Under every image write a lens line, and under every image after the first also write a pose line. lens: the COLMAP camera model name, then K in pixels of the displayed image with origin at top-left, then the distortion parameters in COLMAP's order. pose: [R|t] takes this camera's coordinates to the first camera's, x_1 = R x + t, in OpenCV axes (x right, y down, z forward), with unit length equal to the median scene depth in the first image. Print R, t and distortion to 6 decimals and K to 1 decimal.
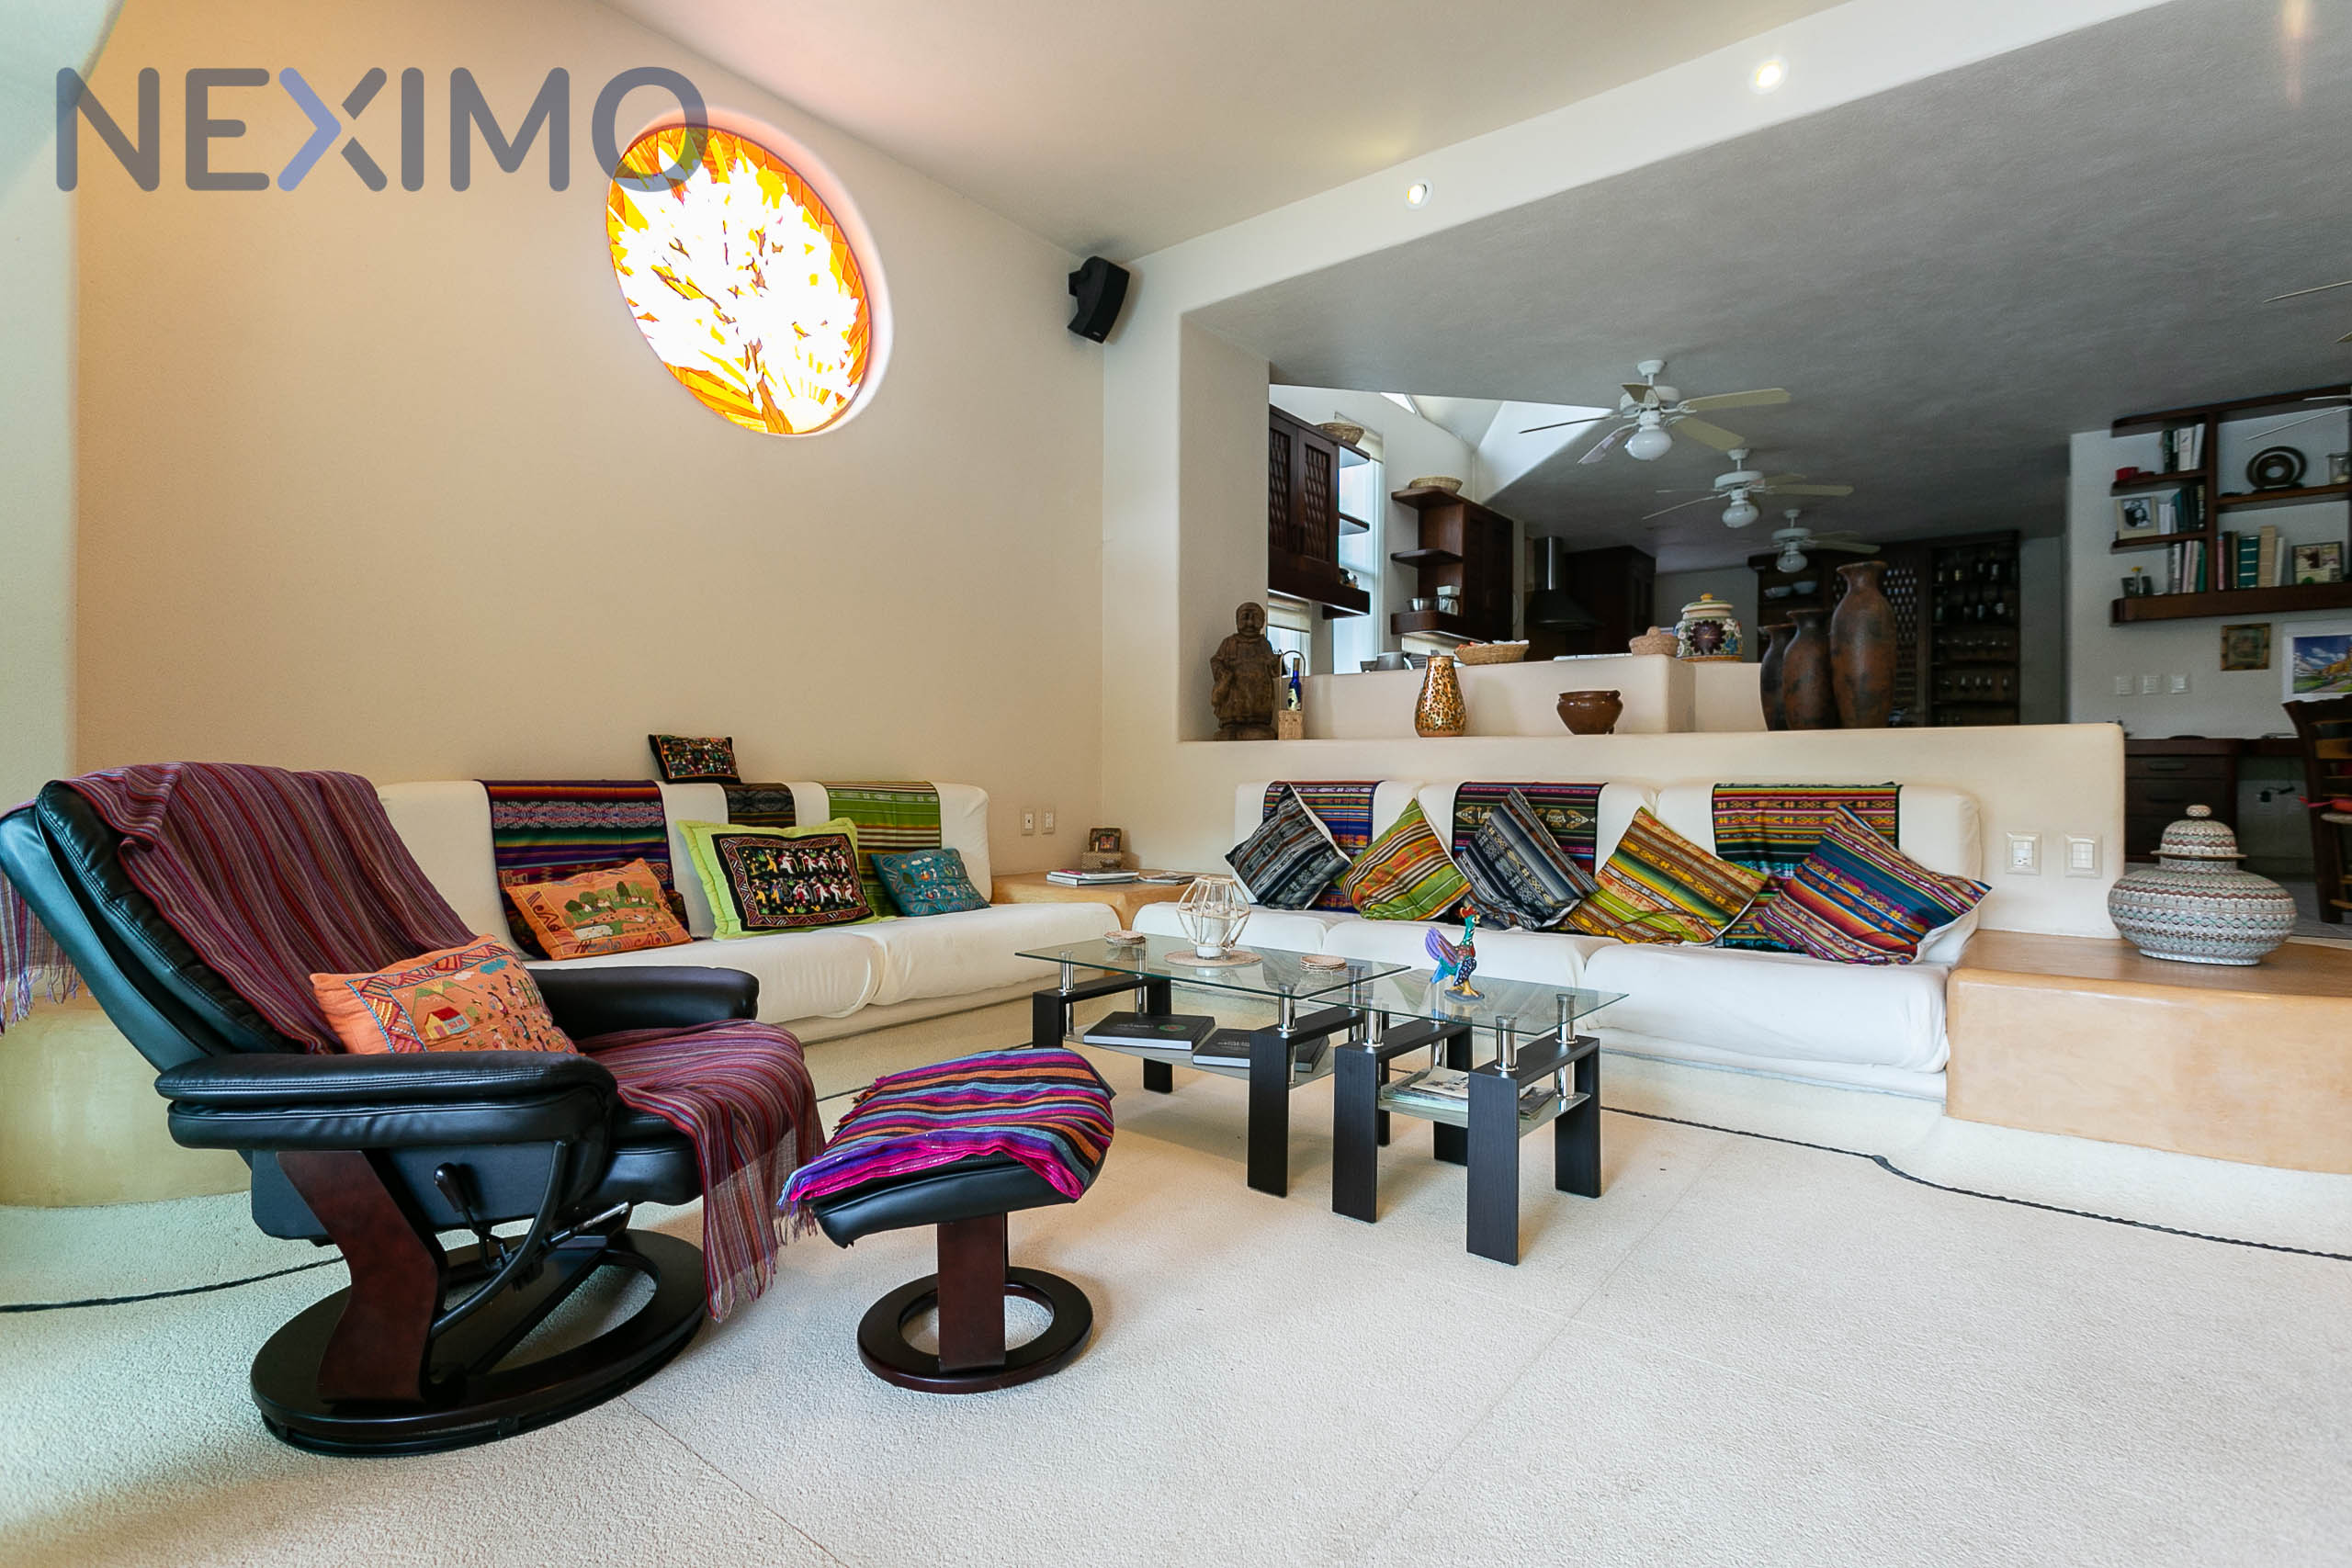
lens RADIAL K [[1133.8, 0, 1173.1], [0, 1133.8, 777.1], [0, 0, 1]] dist [-0.003845, 0.001286]
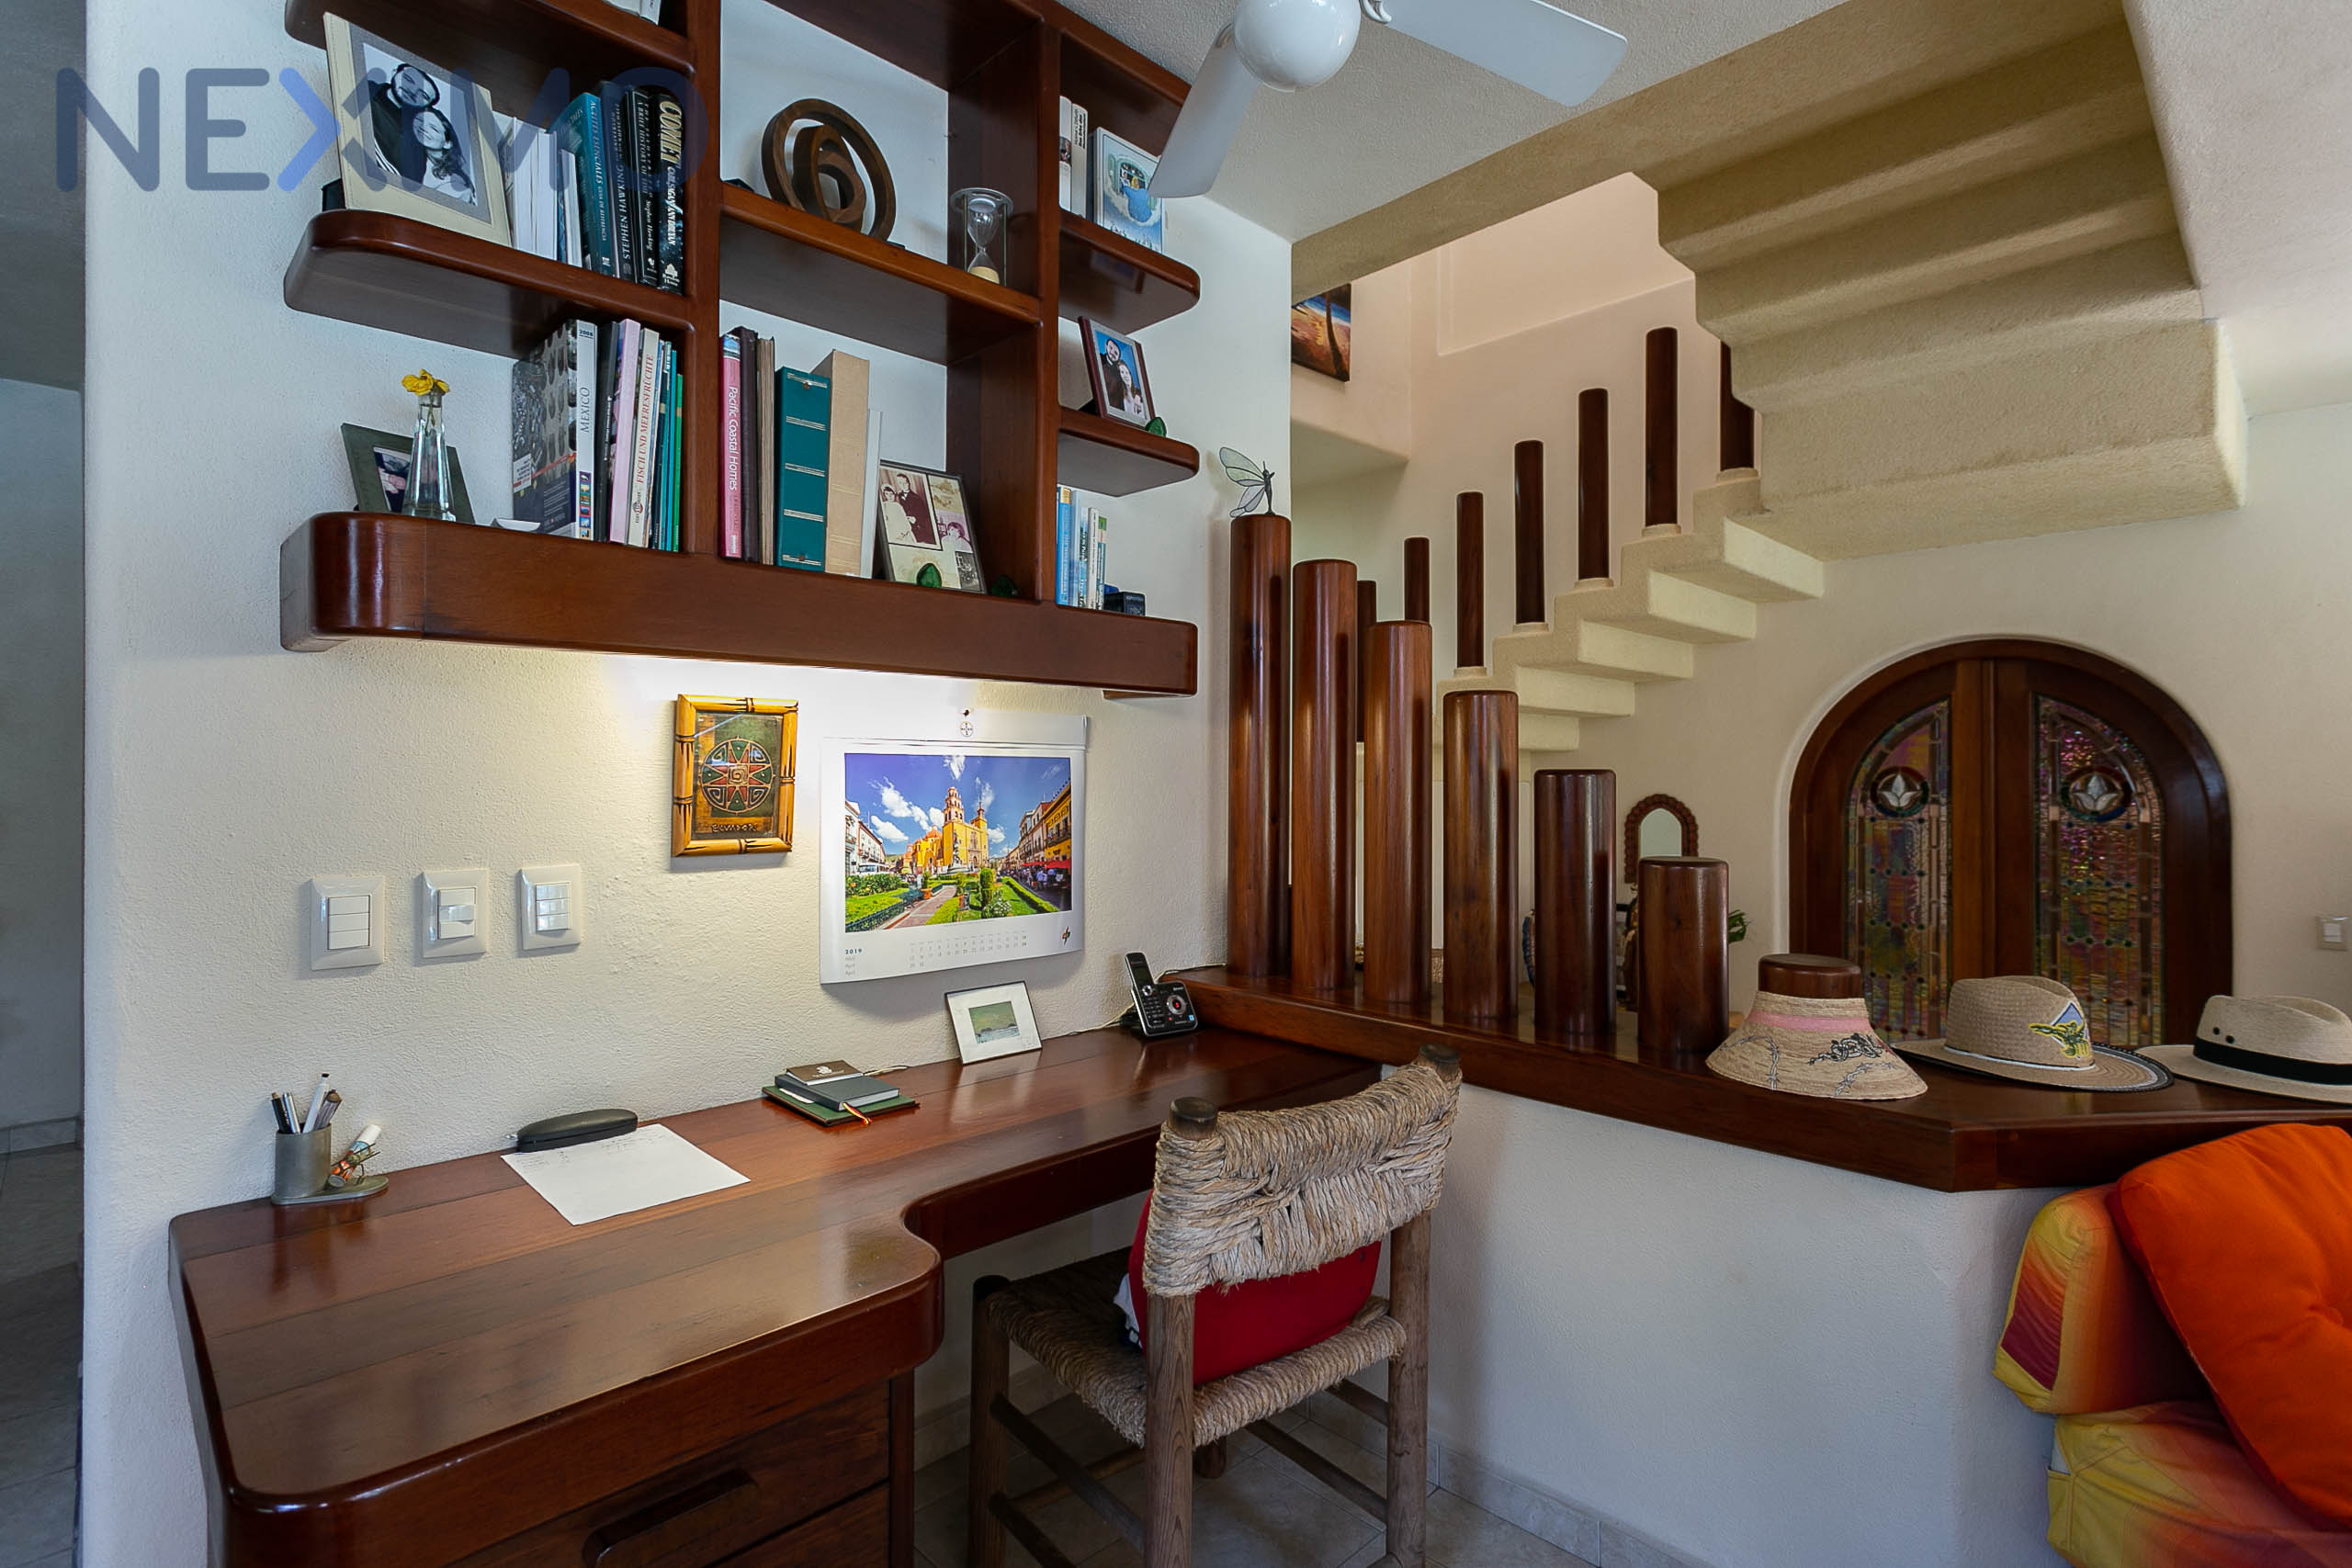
lens RADIAL K [[1133.8, 0, 1146.3], [0, 1133.8, 780.2], [0, 0, 1]] dist [-0.003845, 0.001286]
pose [[0.166662, -0.000253, 0.986014, 0.687864], [0.000439, 1.000000, 0.000183, -0.115199], [-0.986014, 0.000403, 0.166662, 0.857743]]
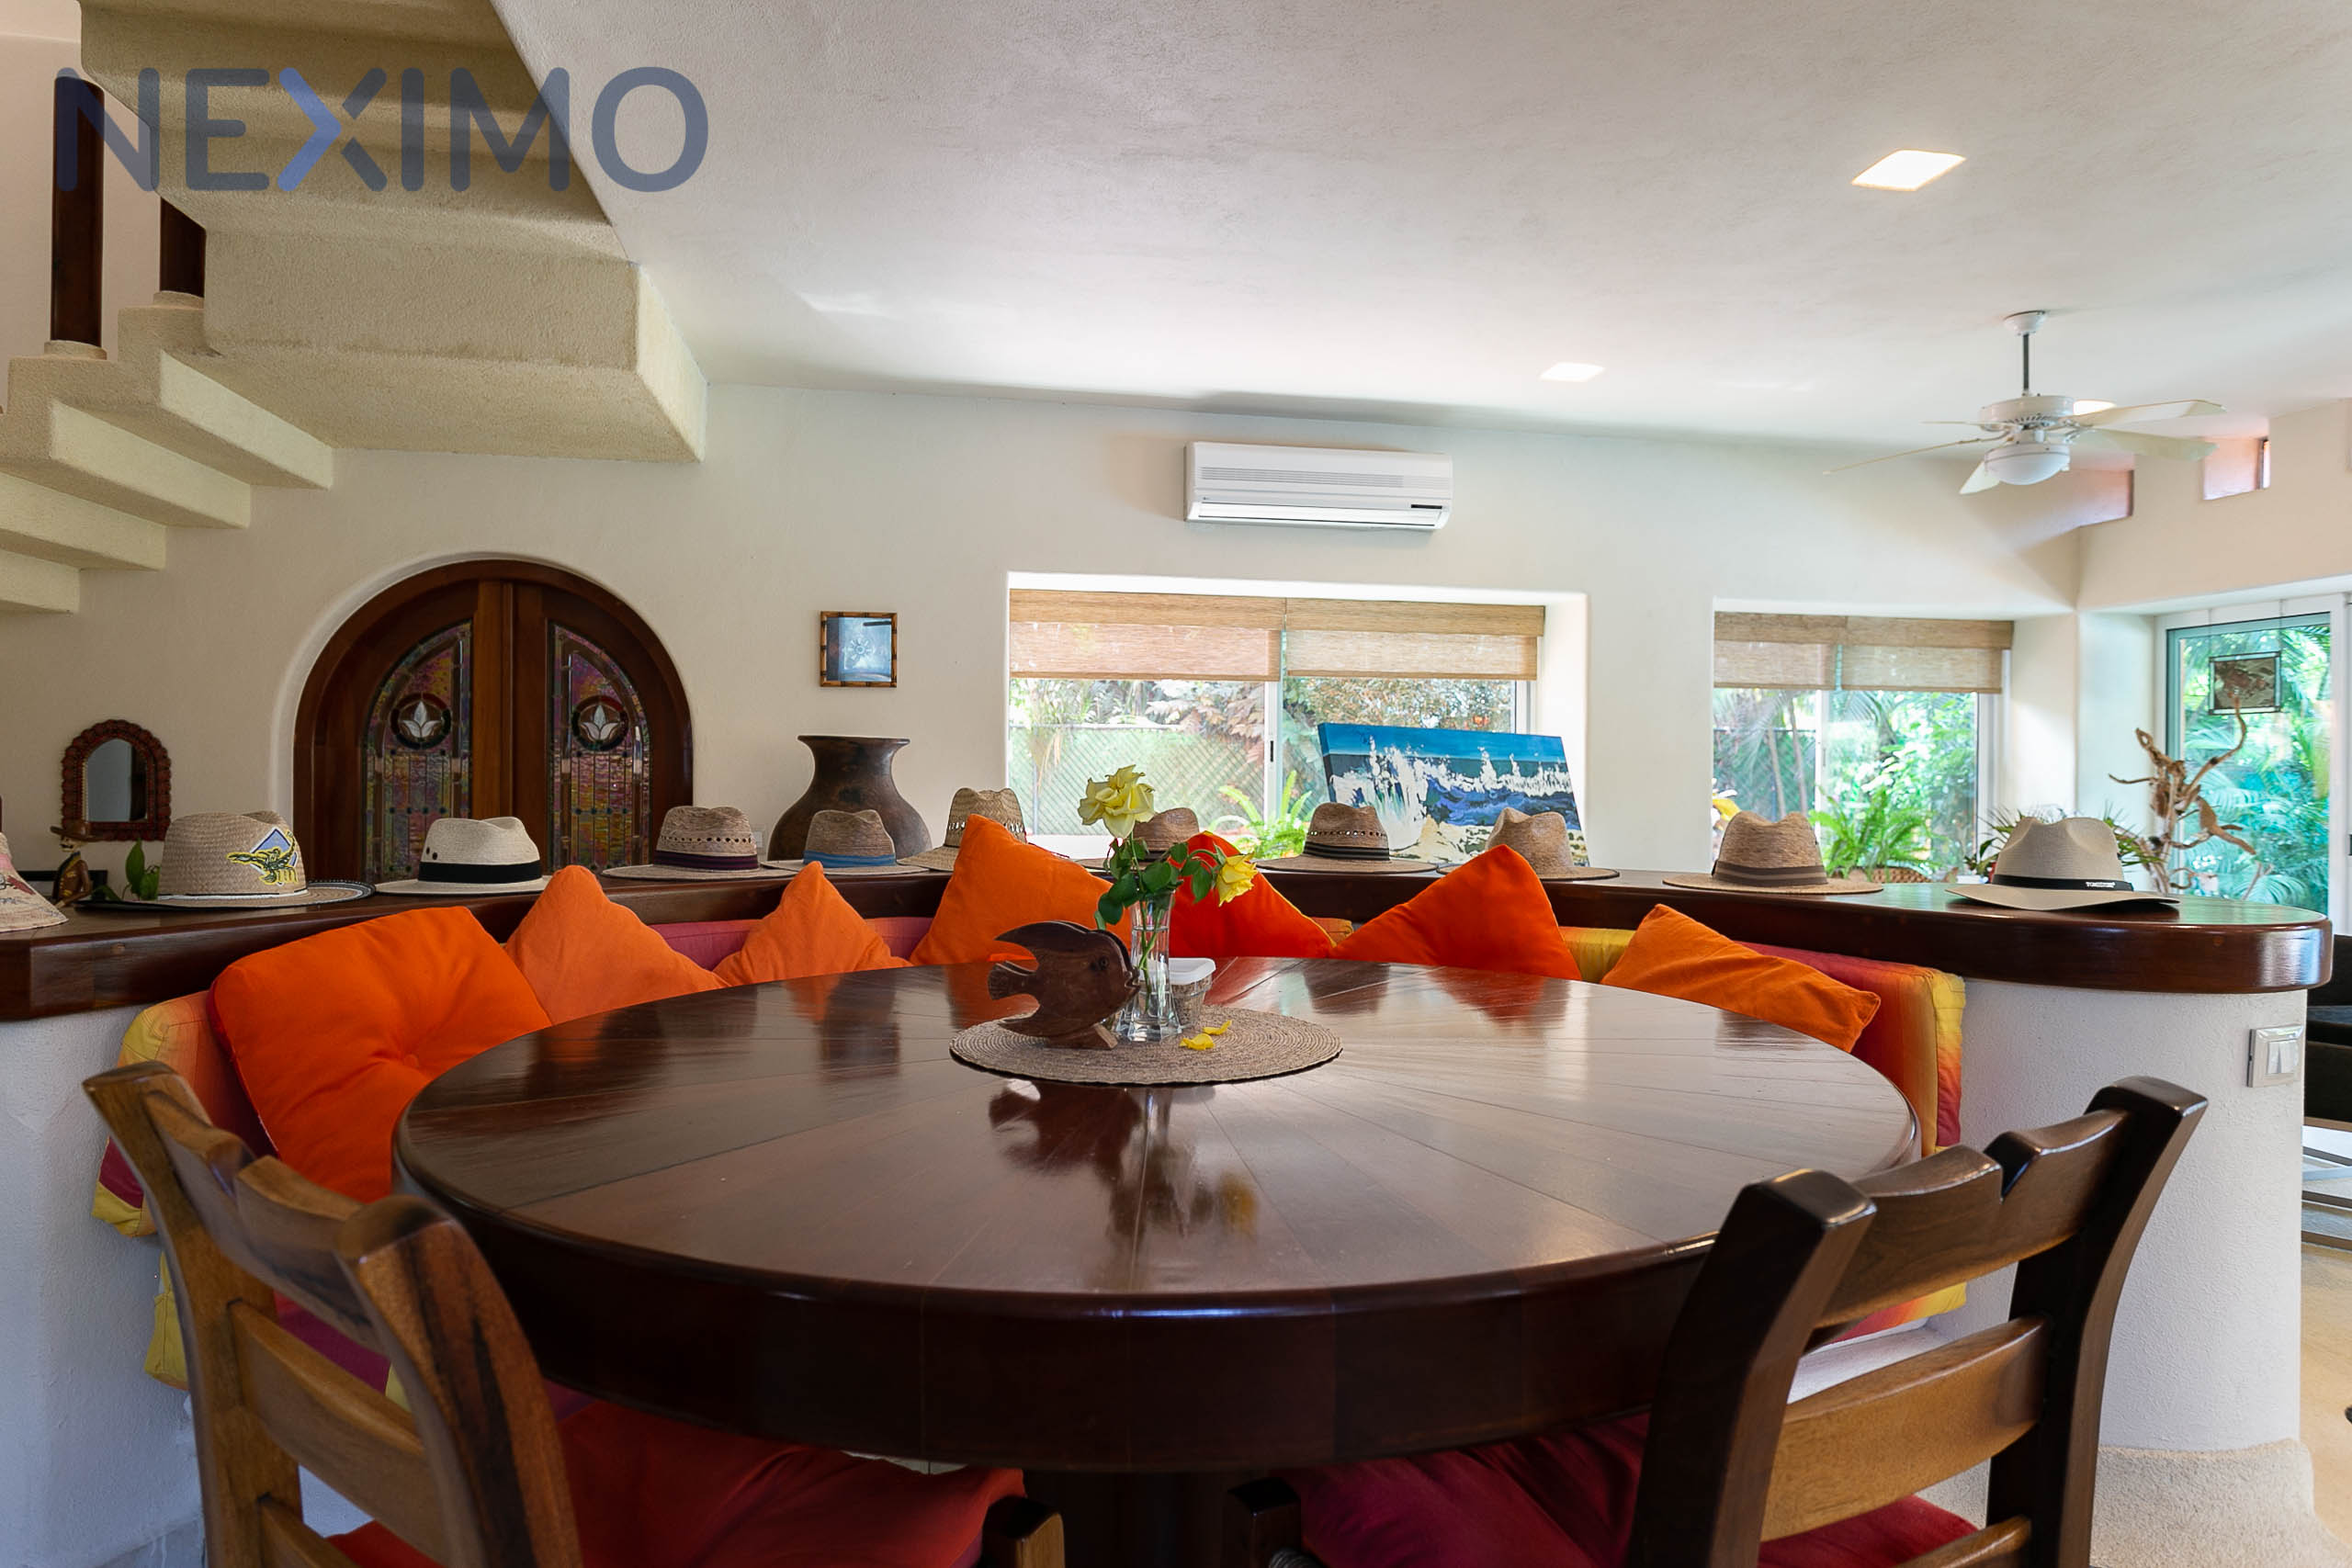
lens RADIAL K [[1344.7, 0, 1194.4], [0, 1344.7, 765.8], [0, 0, 1]] dist [-0.007344, 0.002719]
pose [[-0.756558, -0.006520, 0.653894, 0.631278], [-0.007442, 0.999971, 0.001361, -0.078987], [-0.653884, -0.003837, -0.756585, 0.781272]]
